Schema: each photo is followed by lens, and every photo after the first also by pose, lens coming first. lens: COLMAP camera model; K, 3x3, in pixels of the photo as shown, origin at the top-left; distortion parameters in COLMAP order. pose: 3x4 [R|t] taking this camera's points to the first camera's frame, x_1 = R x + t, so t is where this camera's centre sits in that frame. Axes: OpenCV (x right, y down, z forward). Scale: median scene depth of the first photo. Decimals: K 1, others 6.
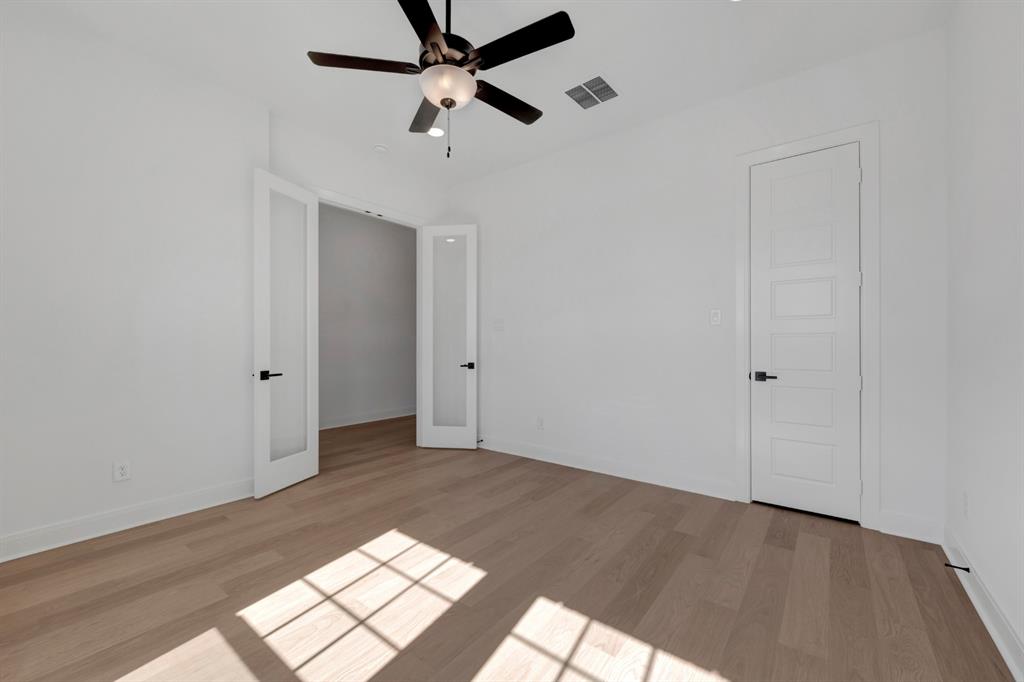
lens RADIAL K [[422.3, 0, 517.8], [0, 422.3, 341.5], [0, 0, 1]] dist [0.002798, 0.000142]
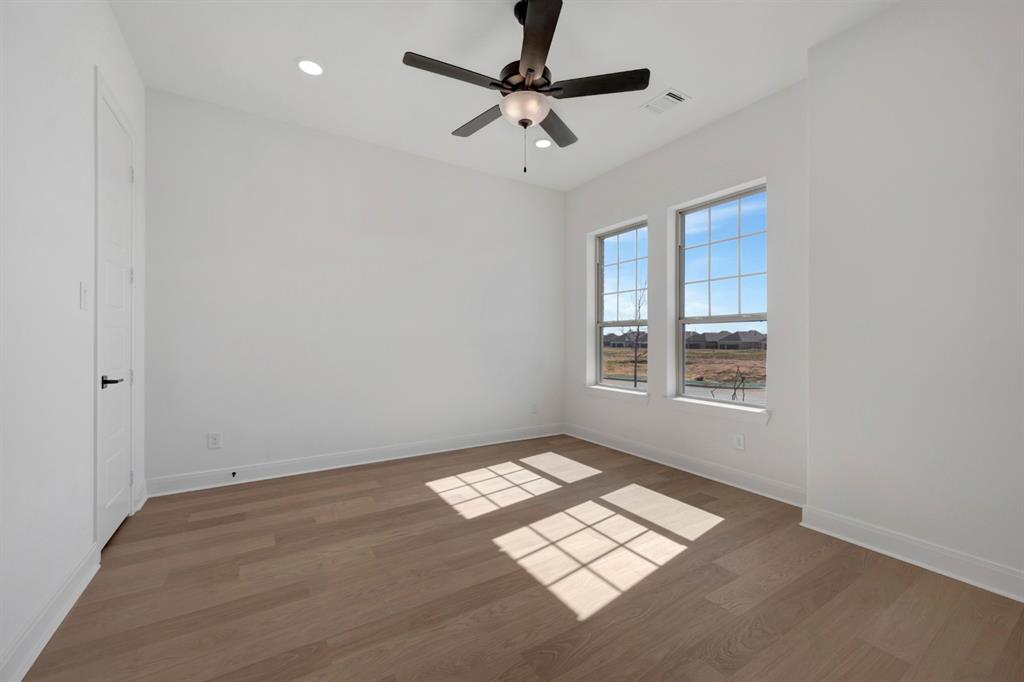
lens RADIAL K [[422.3, 0, 517.8], [0, 422.3, 341.5], [0, 0, 1]] dist [0.002798, 0.000142]
pose [[-0.943109, -0.003695, 0.332462, -0.512258], [-0.005630, 0.999972, -0.004857, 0.014746], [-0.332435, -0.006452, -0.943104, 2.044746]]
